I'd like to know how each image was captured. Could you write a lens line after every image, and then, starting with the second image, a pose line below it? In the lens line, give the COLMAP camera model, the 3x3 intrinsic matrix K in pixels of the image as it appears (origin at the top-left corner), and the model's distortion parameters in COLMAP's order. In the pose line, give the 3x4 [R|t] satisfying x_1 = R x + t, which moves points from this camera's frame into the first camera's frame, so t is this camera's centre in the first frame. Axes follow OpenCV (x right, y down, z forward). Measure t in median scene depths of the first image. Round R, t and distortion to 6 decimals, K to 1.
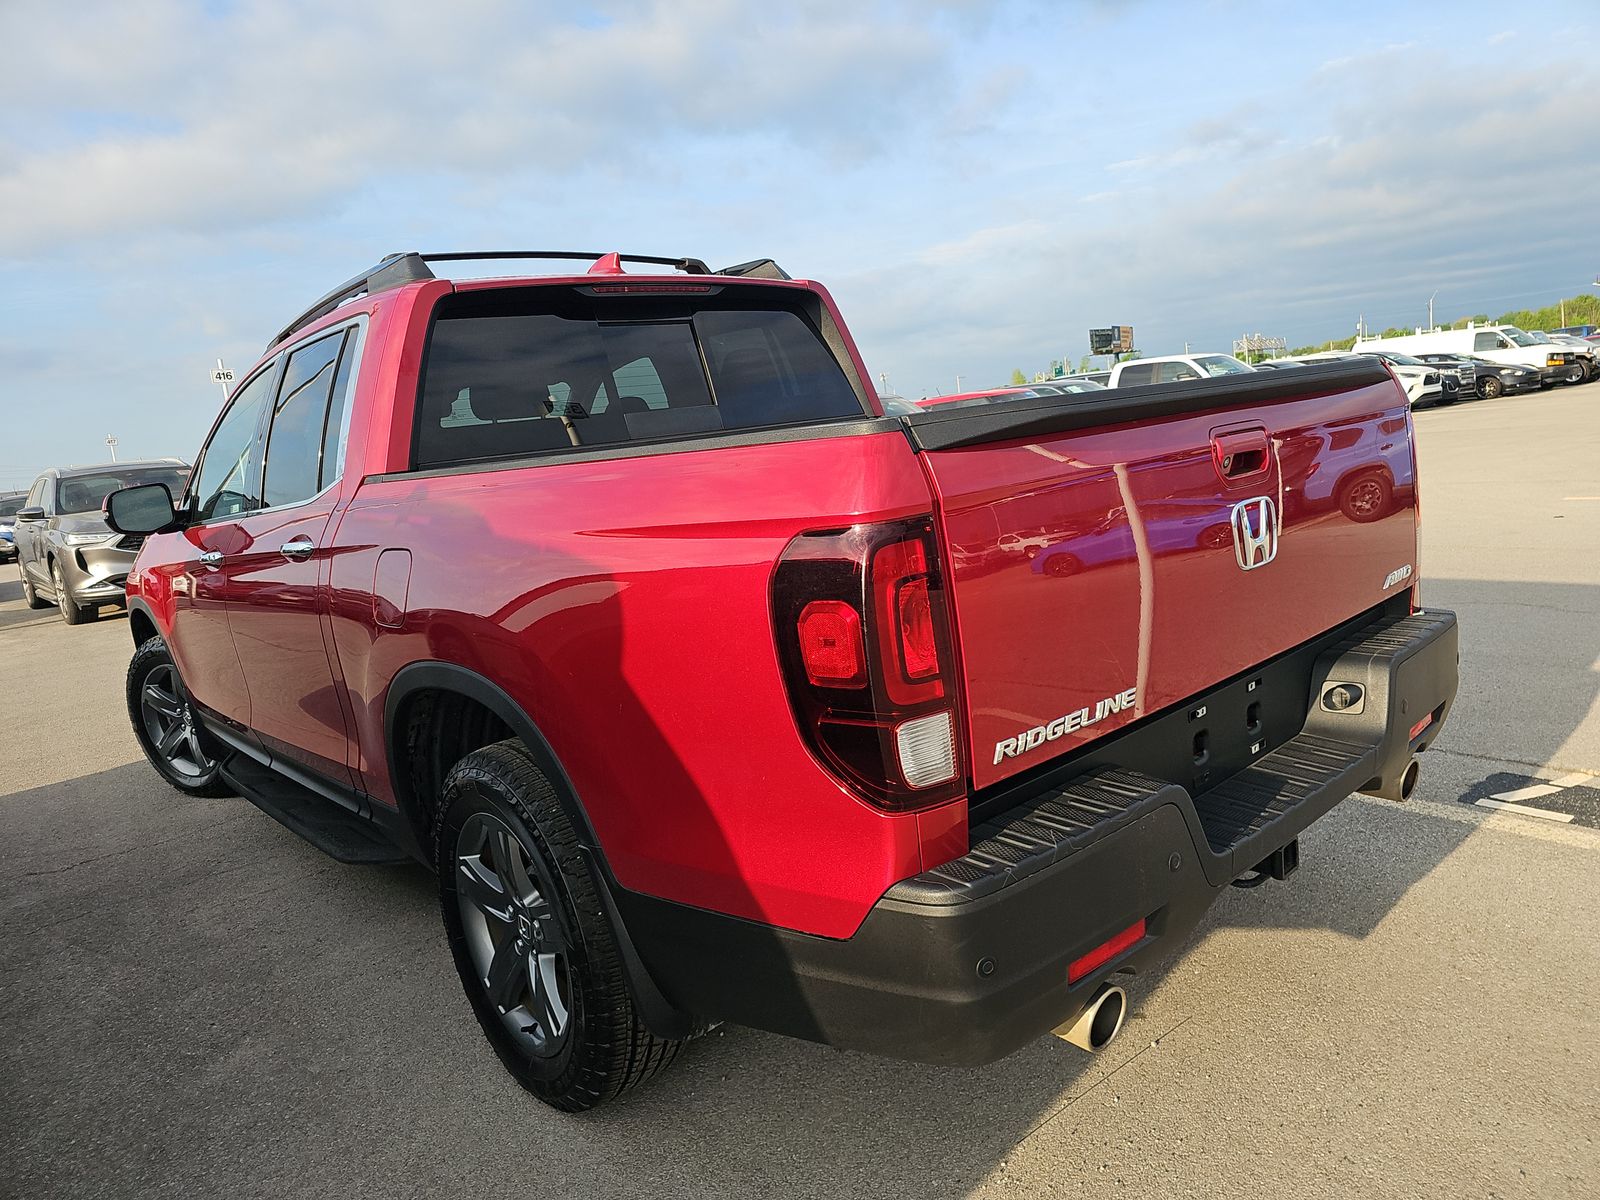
lens RADIAL K [[1072.2, 0, 803.8], [0, 1072.2, 600.7], [0, 0, 1]] dist [0.026993, -0.025800]
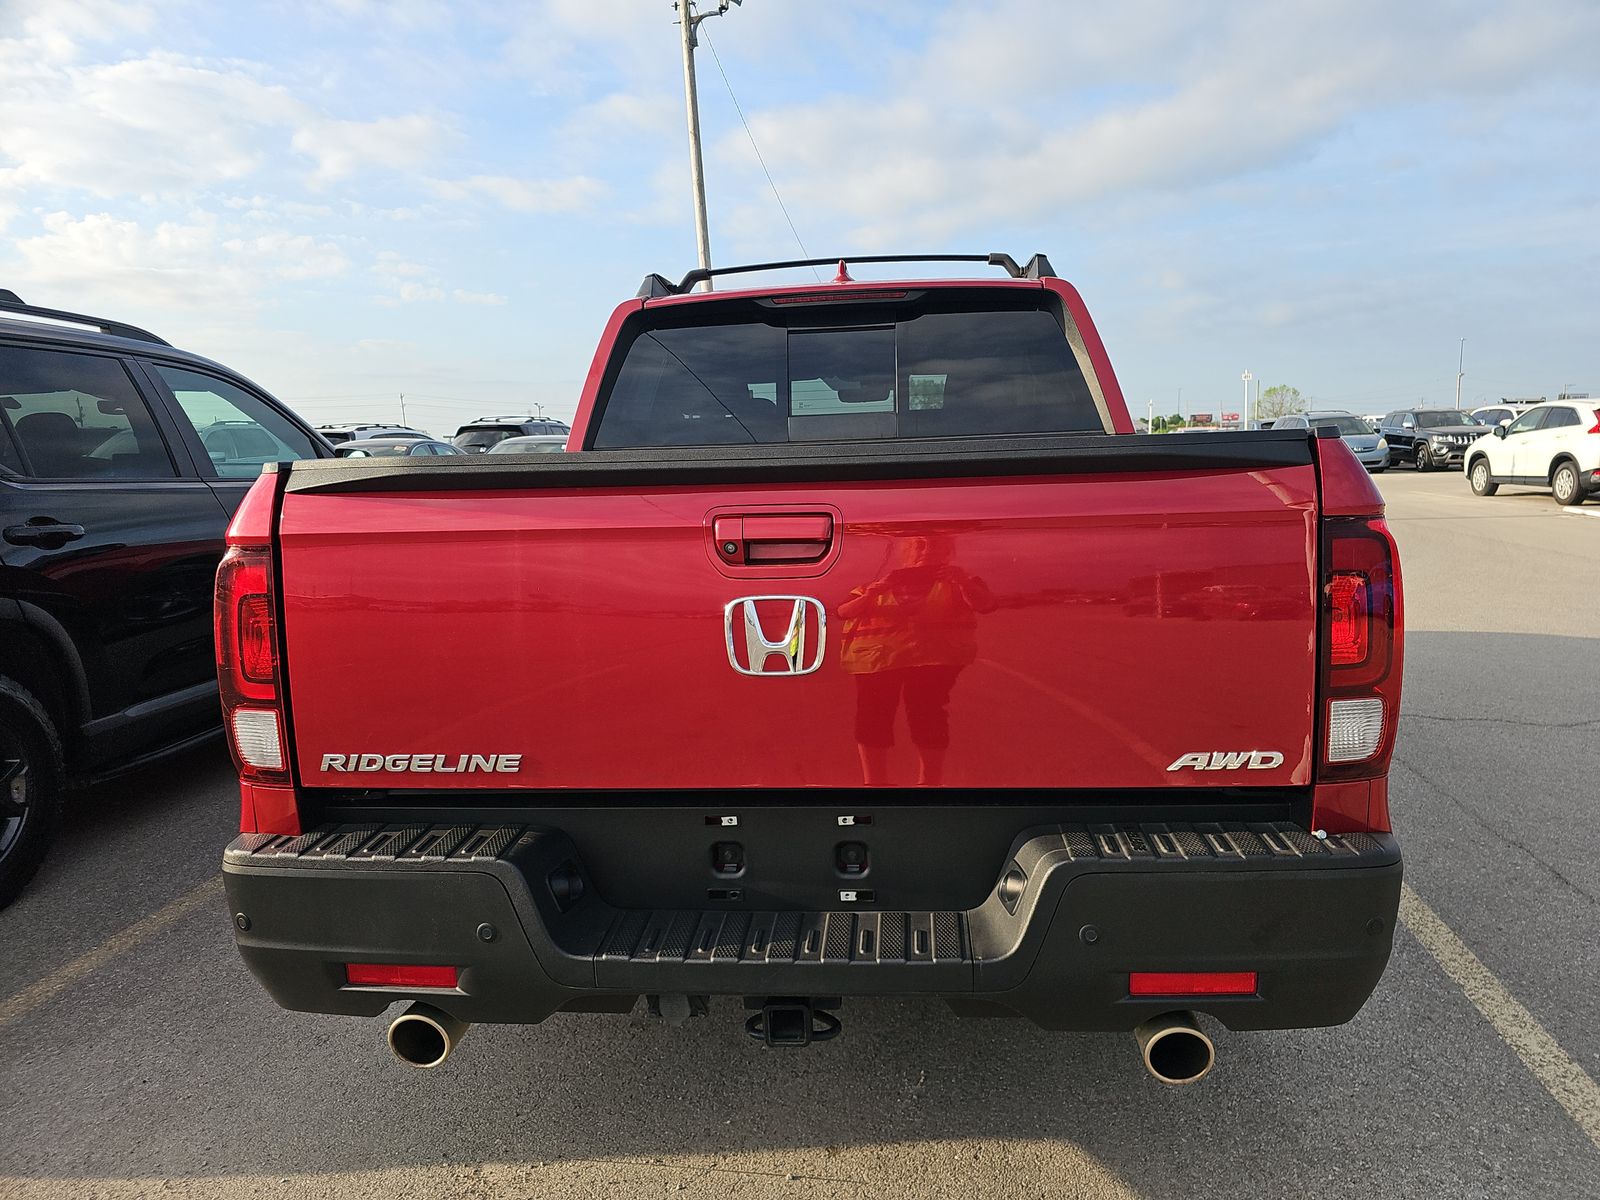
lens RADIAL K [[1072.2, 0, 803.8], [0, 1072.2, 600.7], [0, 0, 1]] dist [0.026993, -0.025800]
pose [[0.673767, 0.190387, -0.713996, 0.761584], [-0.156496, 0.981086, 0.113929, -0.138799], [0.722182, 0.034976, 0.690818, 0.327613]]
